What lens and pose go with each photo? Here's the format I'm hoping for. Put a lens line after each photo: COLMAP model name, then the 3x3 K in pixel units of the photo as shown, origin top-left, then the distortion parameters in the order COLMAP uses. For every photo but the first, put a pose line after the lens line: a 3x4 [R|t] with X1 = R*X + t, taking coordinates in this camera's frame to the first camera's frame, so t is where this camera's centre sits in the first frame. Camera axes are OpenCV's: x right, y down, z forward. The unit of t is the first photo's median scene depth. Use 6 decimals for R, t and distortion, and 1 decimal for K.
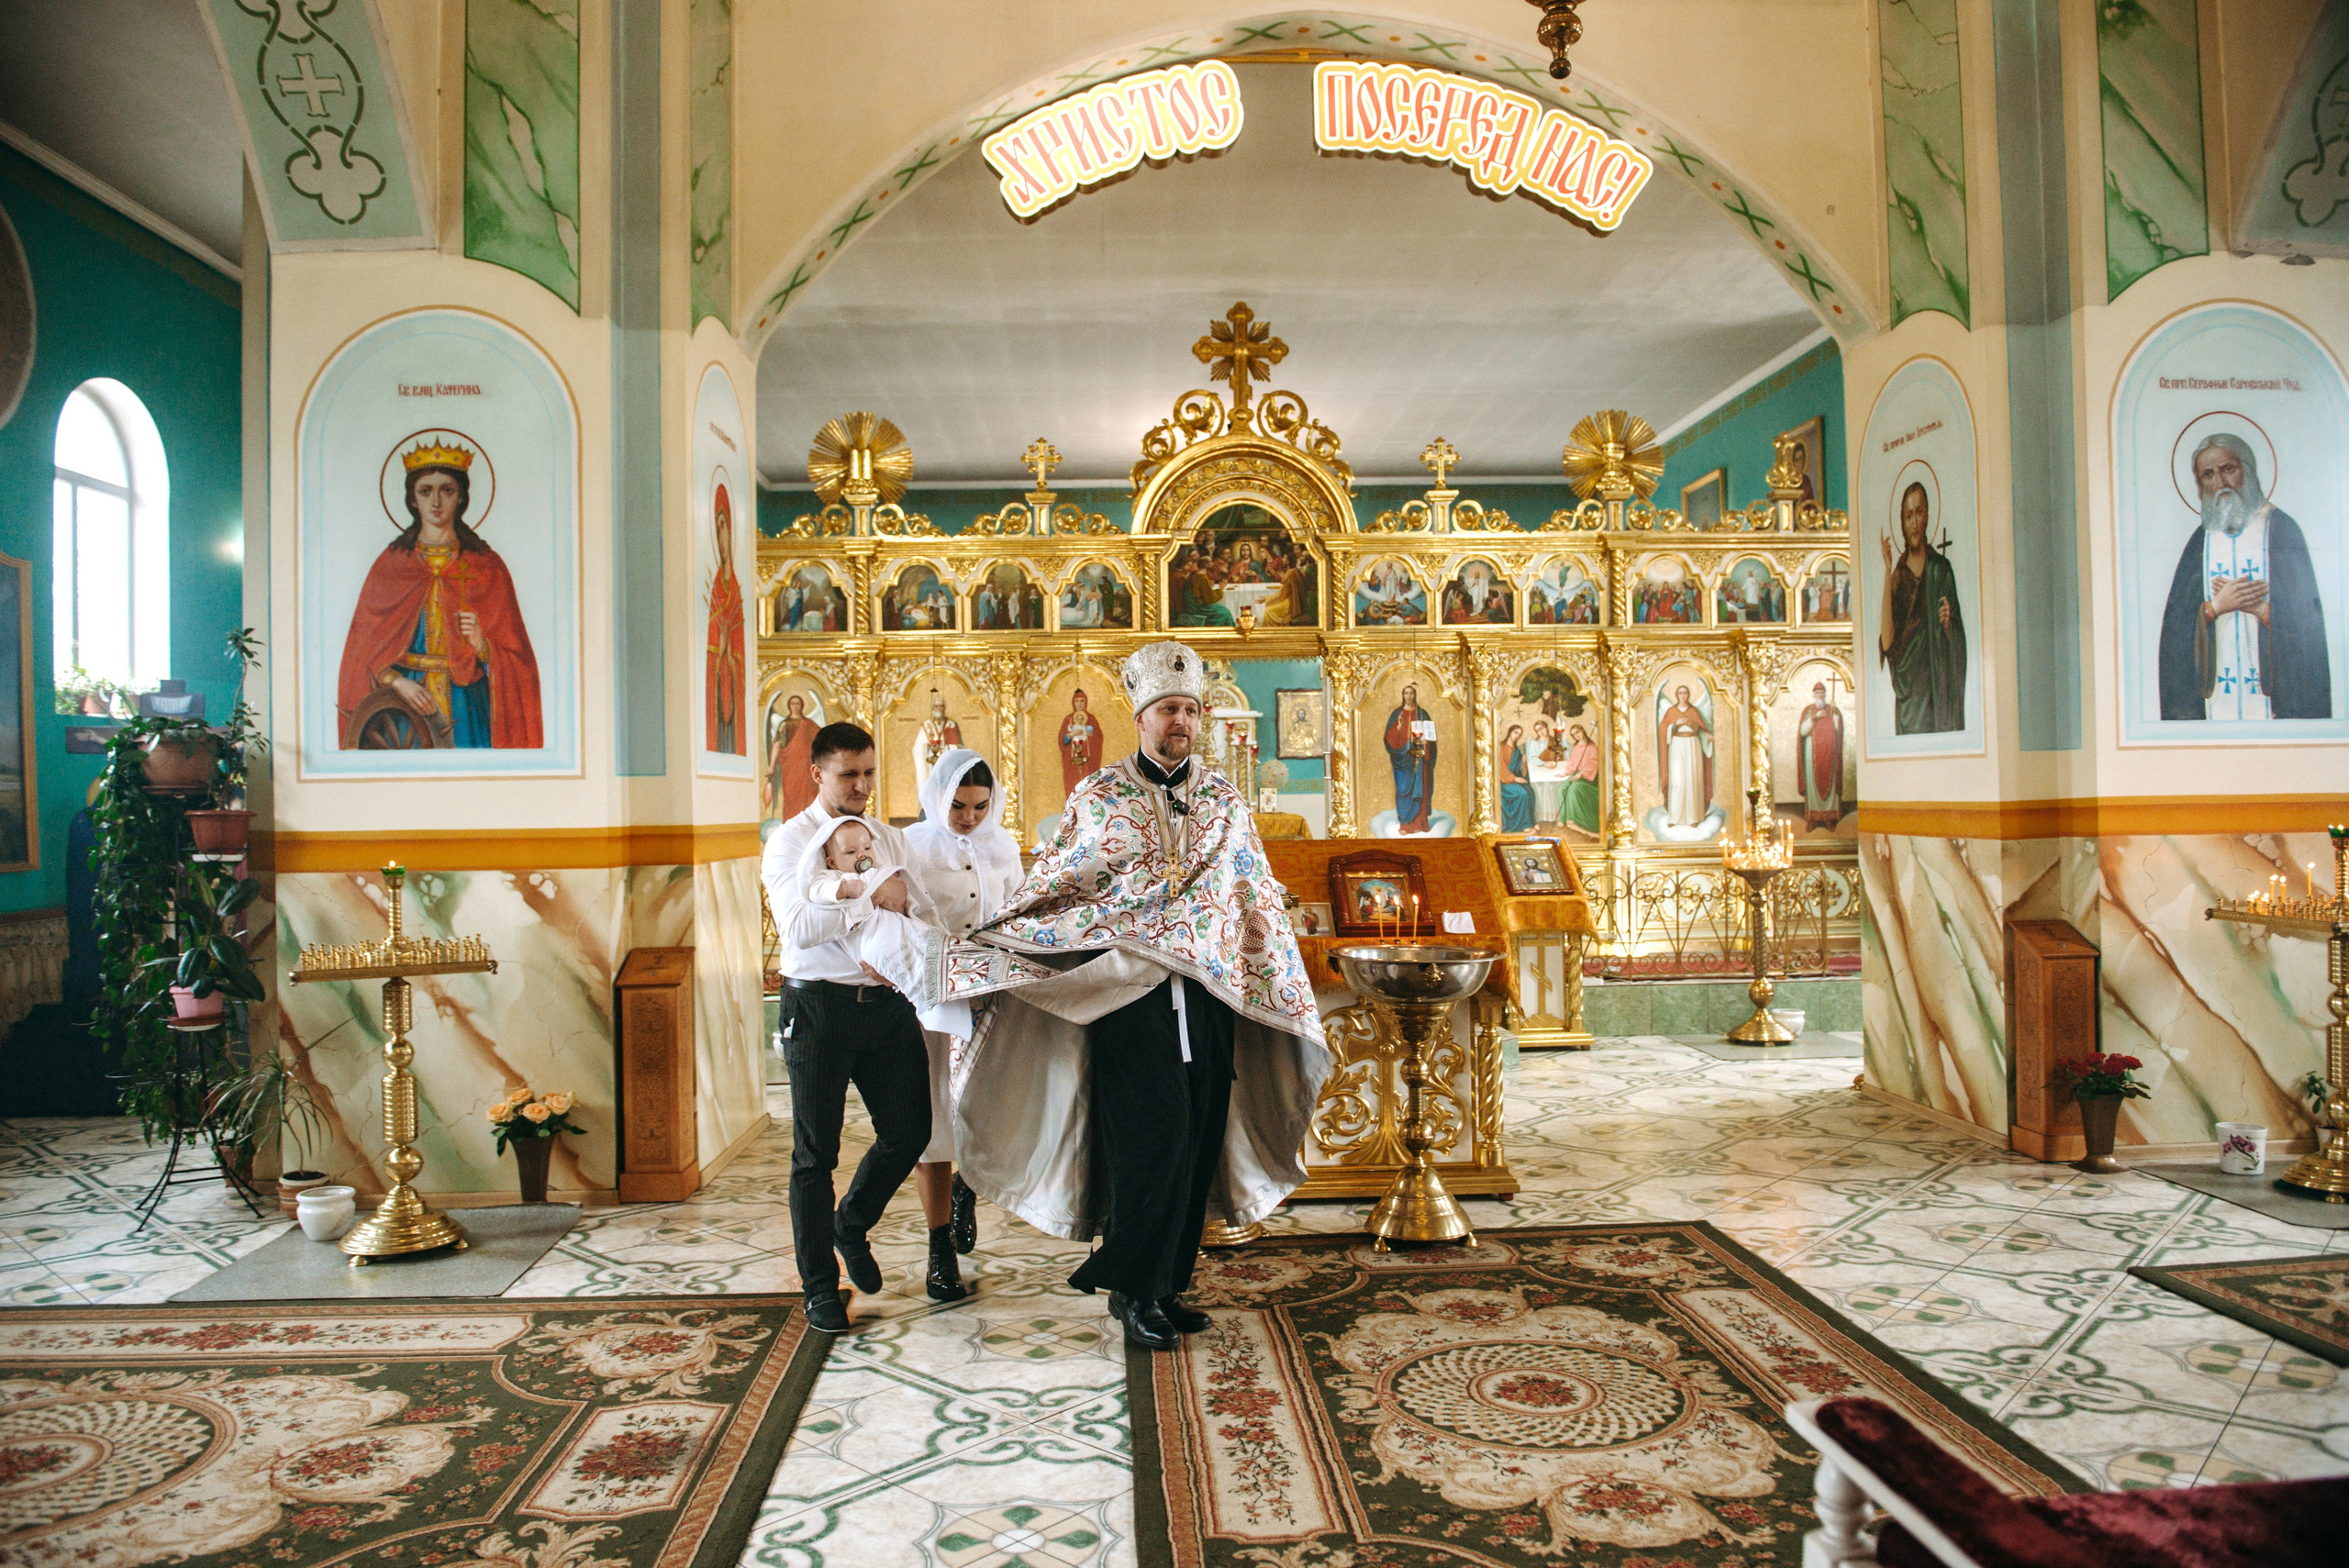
lens RADIAL K [[1606.2, 0, 1175.1], [0, 1606.2, 779.2], [0, 0, 1]] dist [-0.042501, -0.005808]
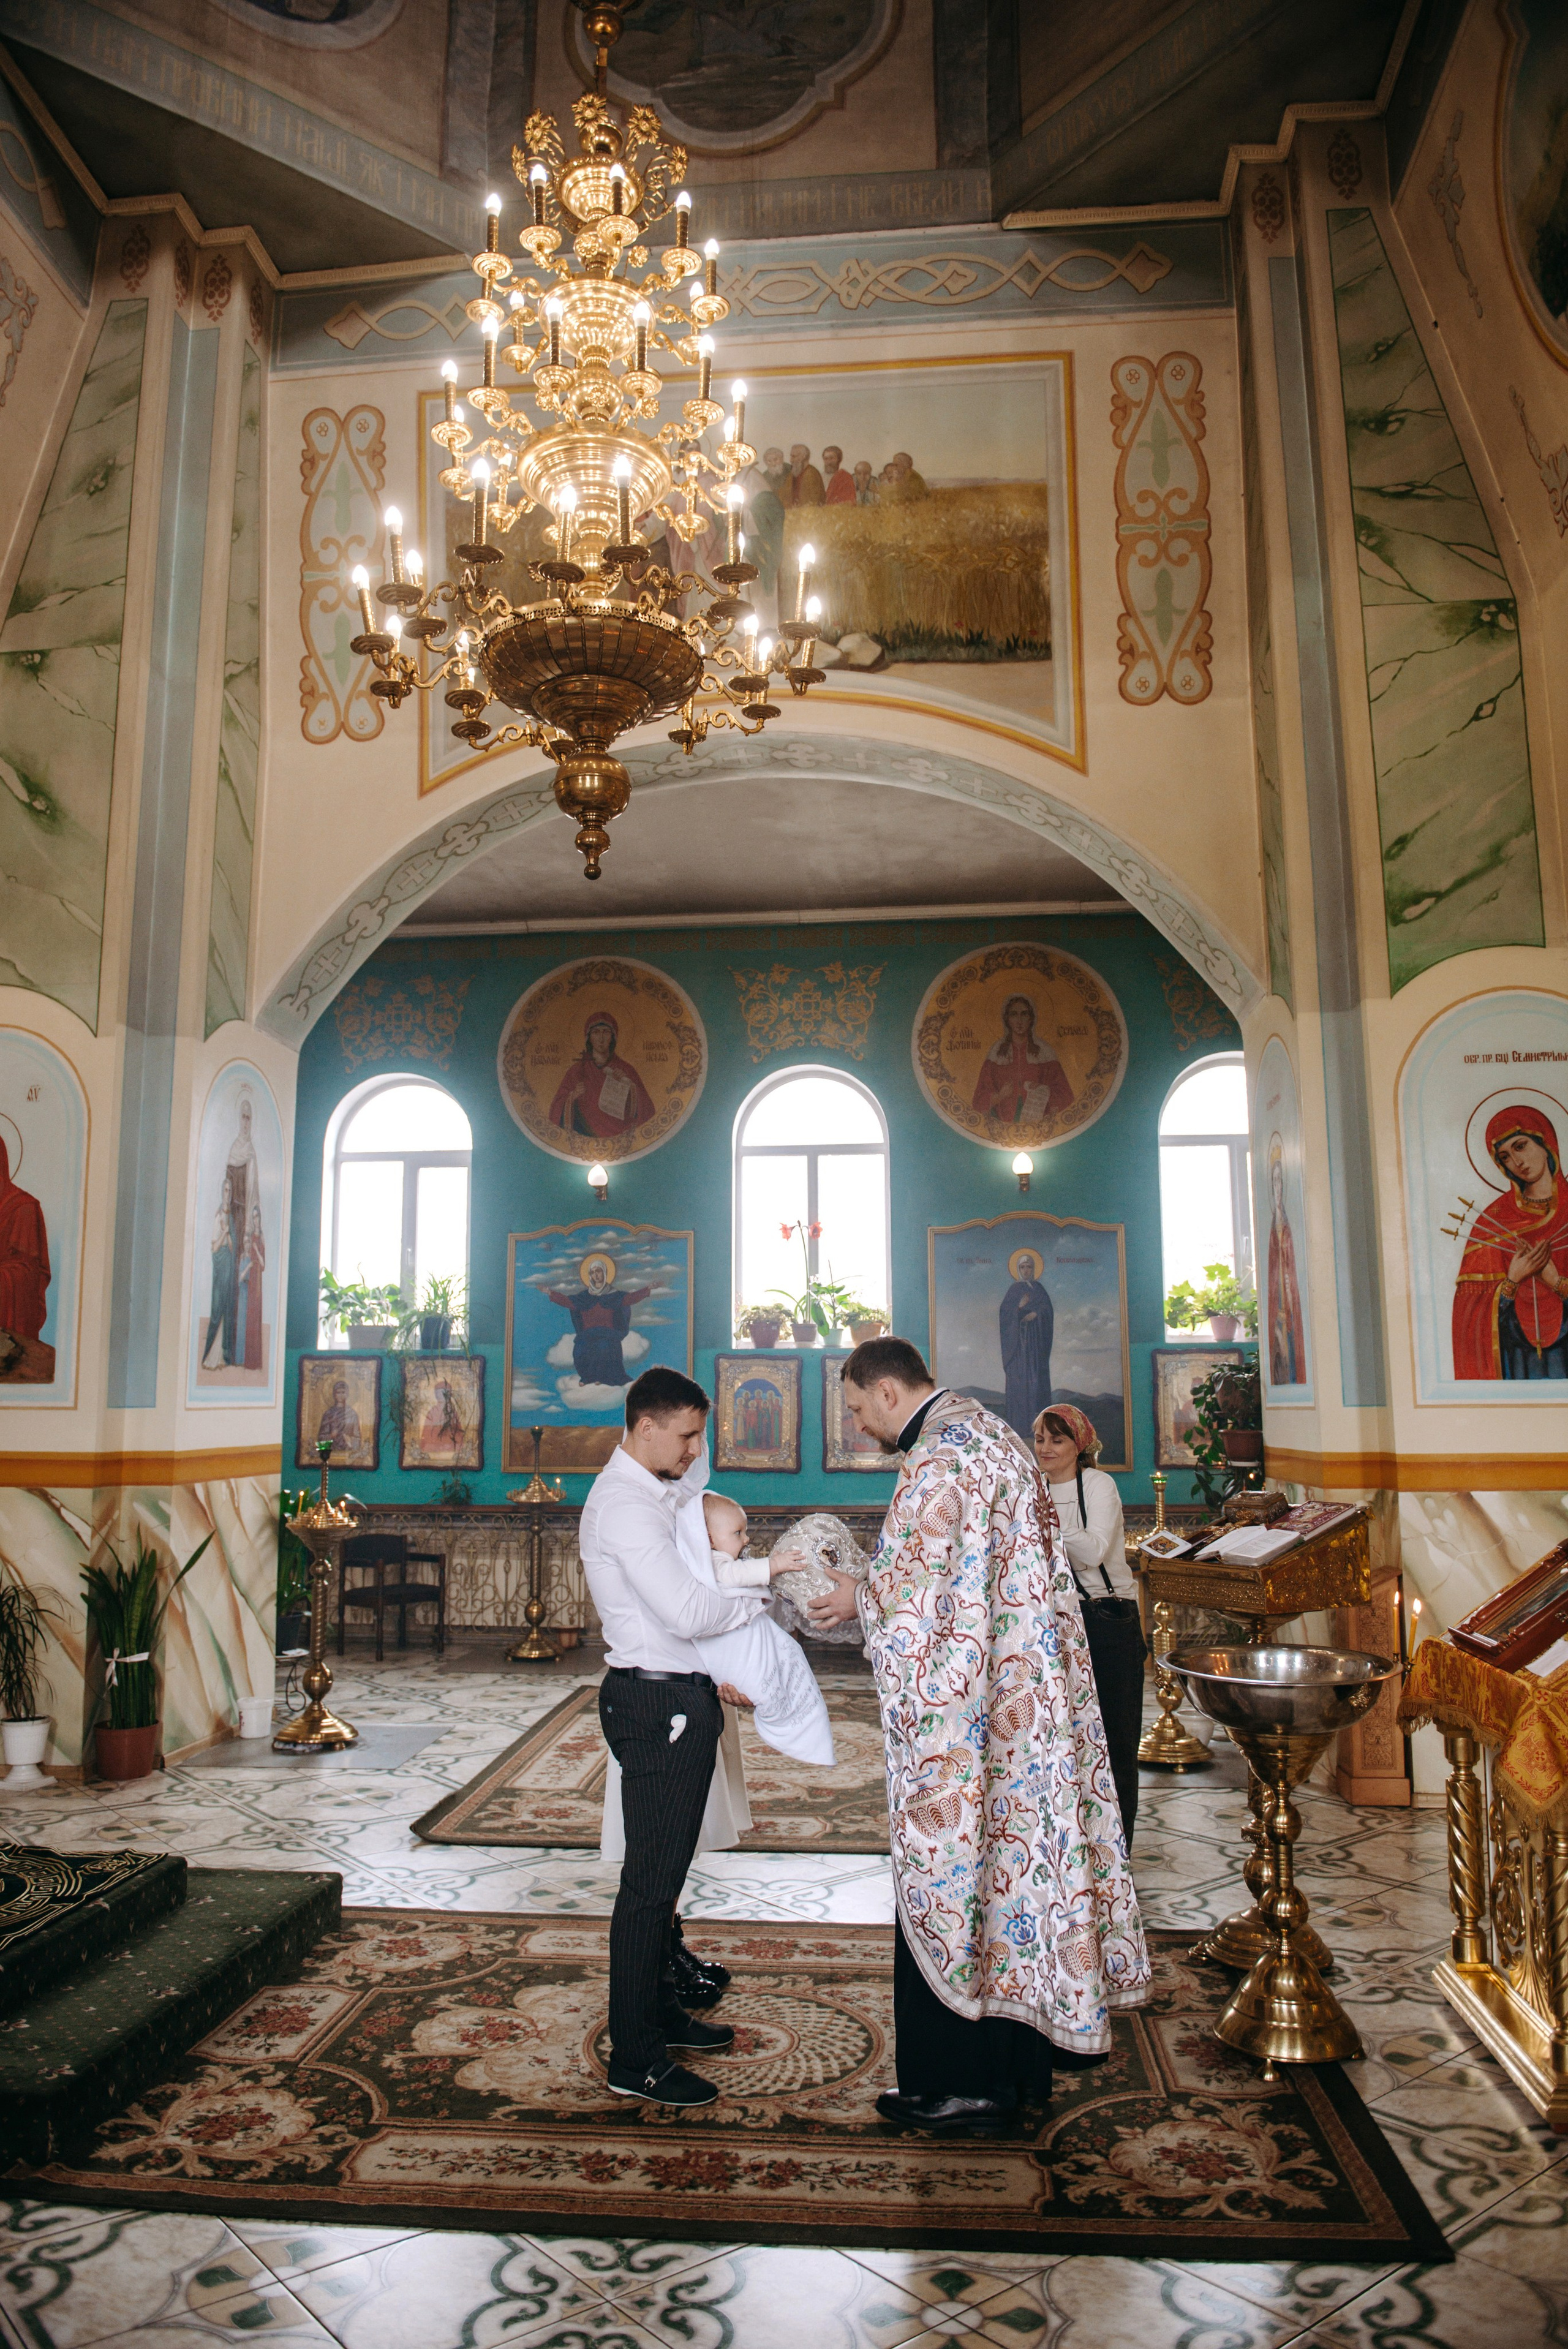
lens RADIAL K [[1606.3, 0, 789.5], [0, 1606.3, 1167.3], [0, 0, 1]] dist [-0.042501, -0.005808]
pose [[-0.143984, -0.135234, -0.980296, 0.442224], [0.020559, 0.989996, -0.139591, -0.011190], [0.989366, -0.040253, -0.139763, 0.406856]]
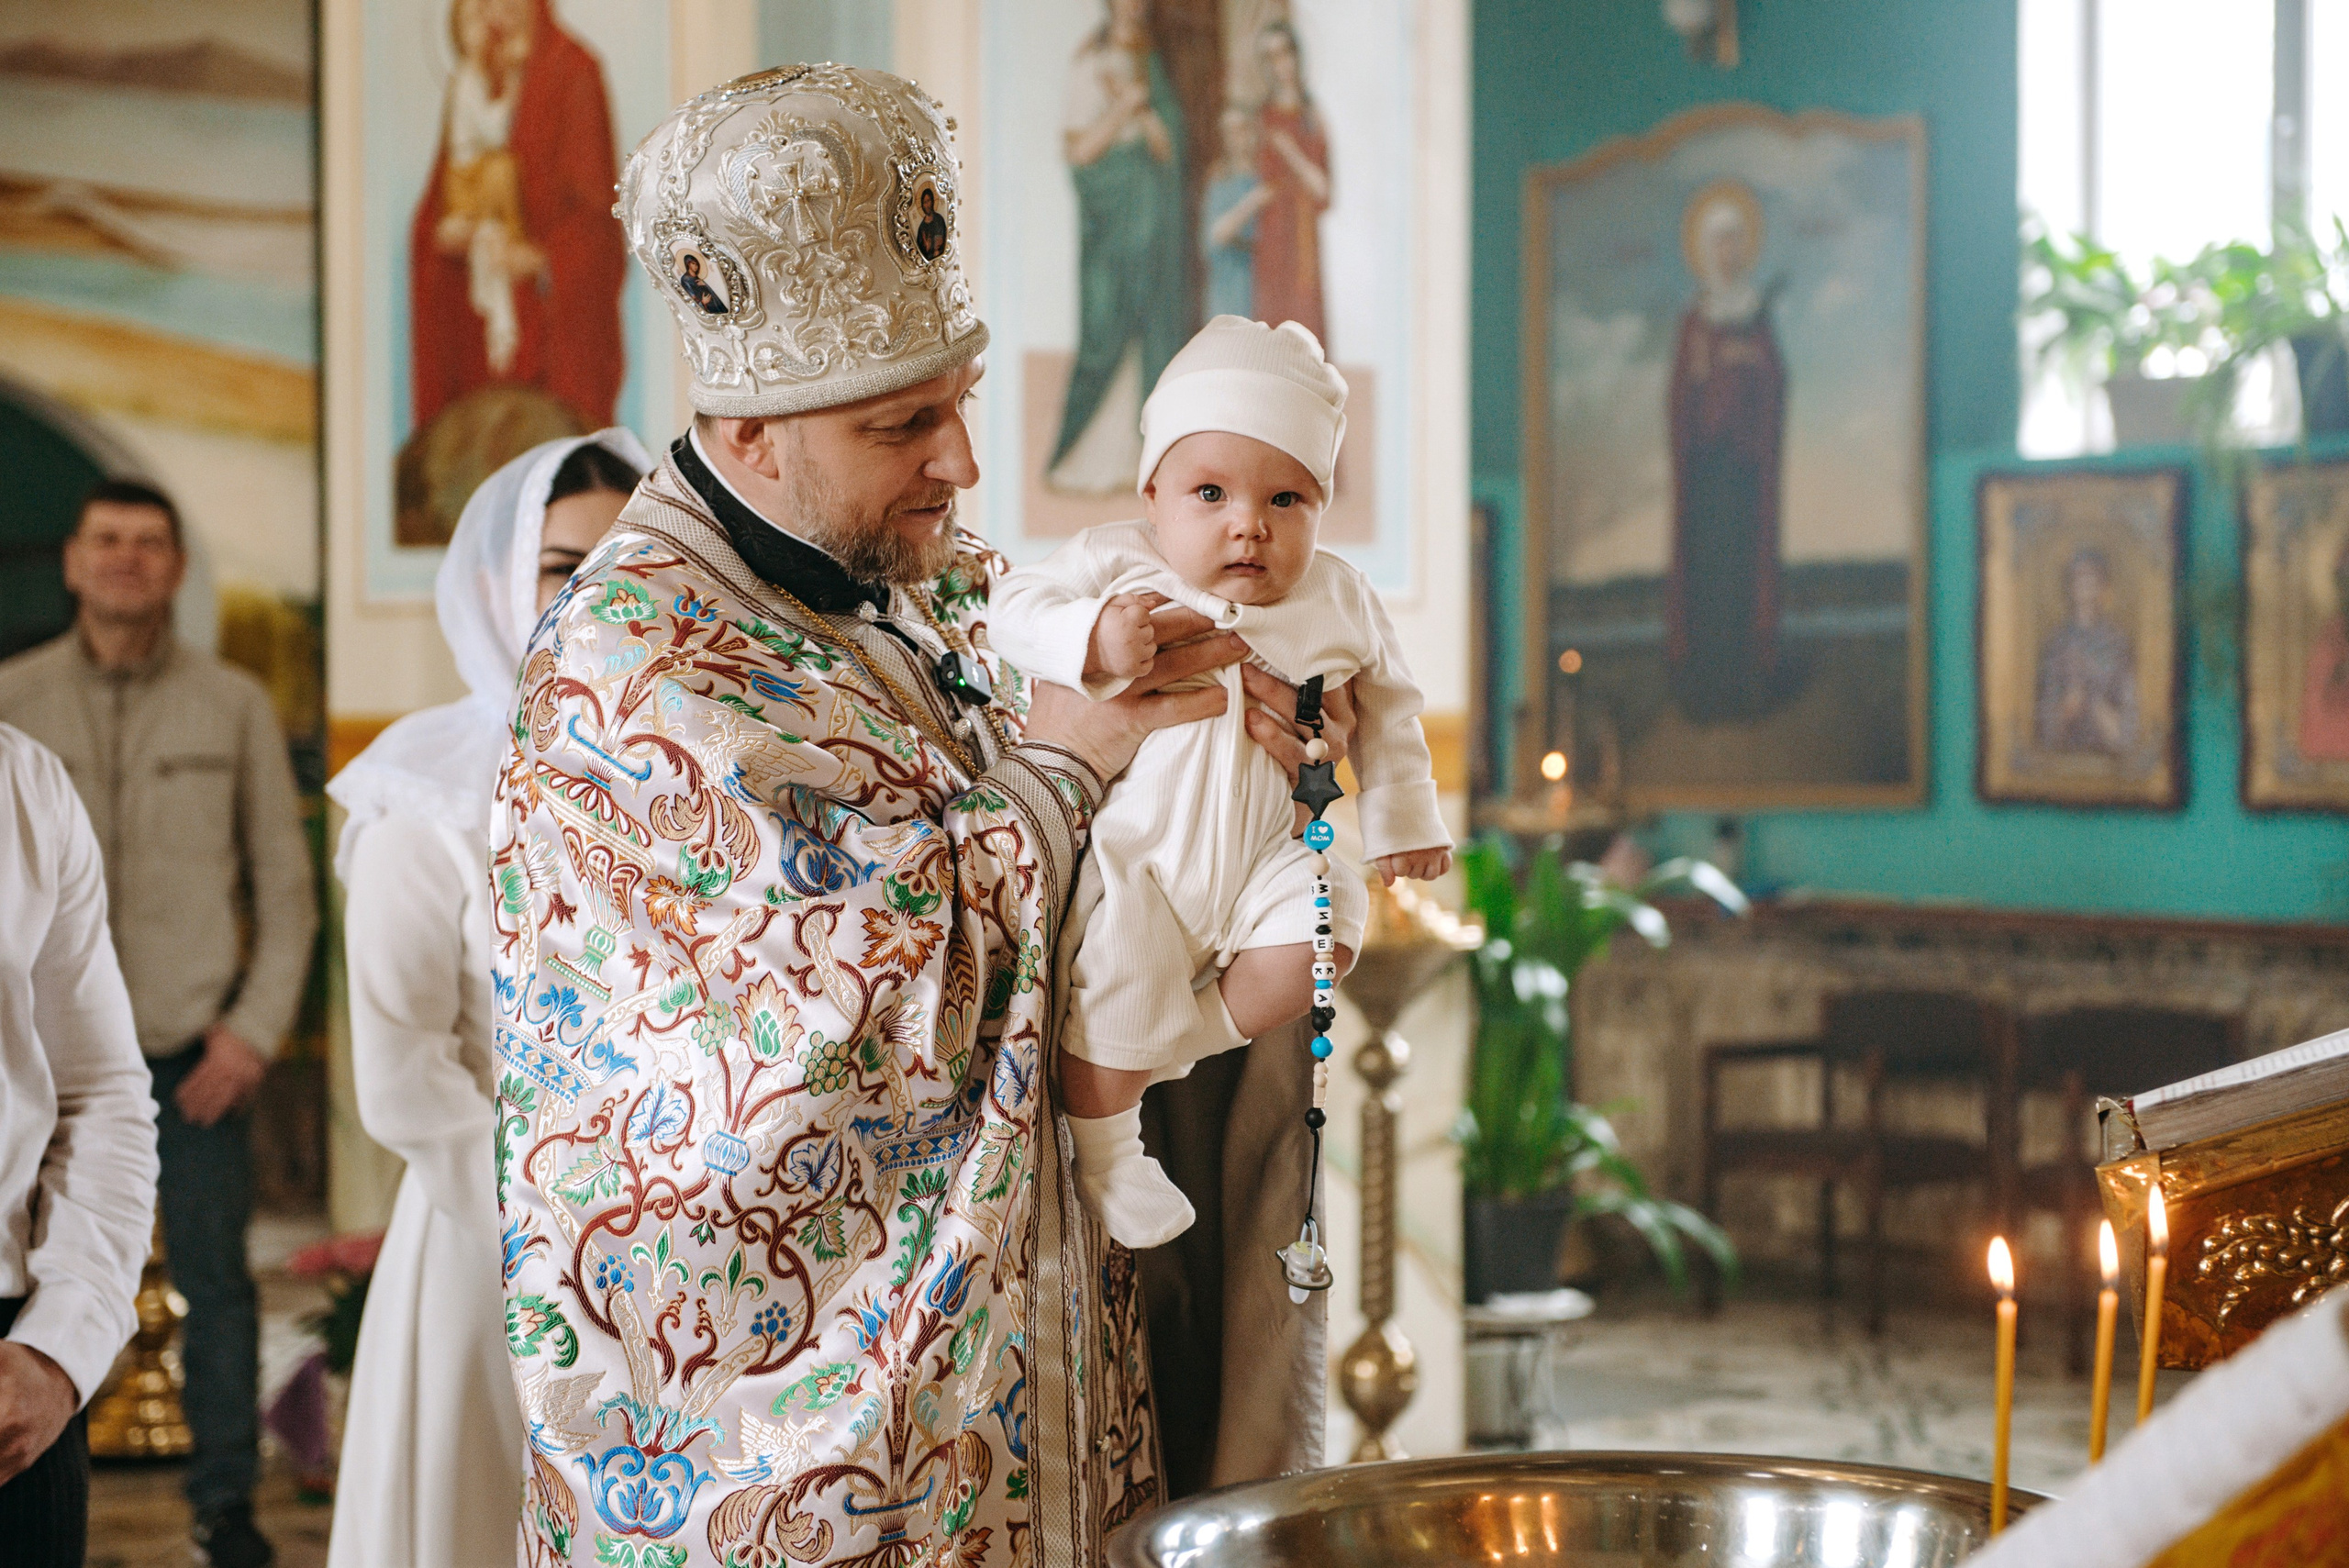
lens RADIAL K [[4724.9, 0, 1189.0], [0, 4724.9, 781.7], [0, 0, 1]] dist [0.063641, 0.000000]
pose [[-0.784067, 0.022941, -0.620252, 0.235438], [0.020277, 0.999730, 0.011344, 0.009579], [0.620345, -0.003682, -0.784321, 0.634635]]
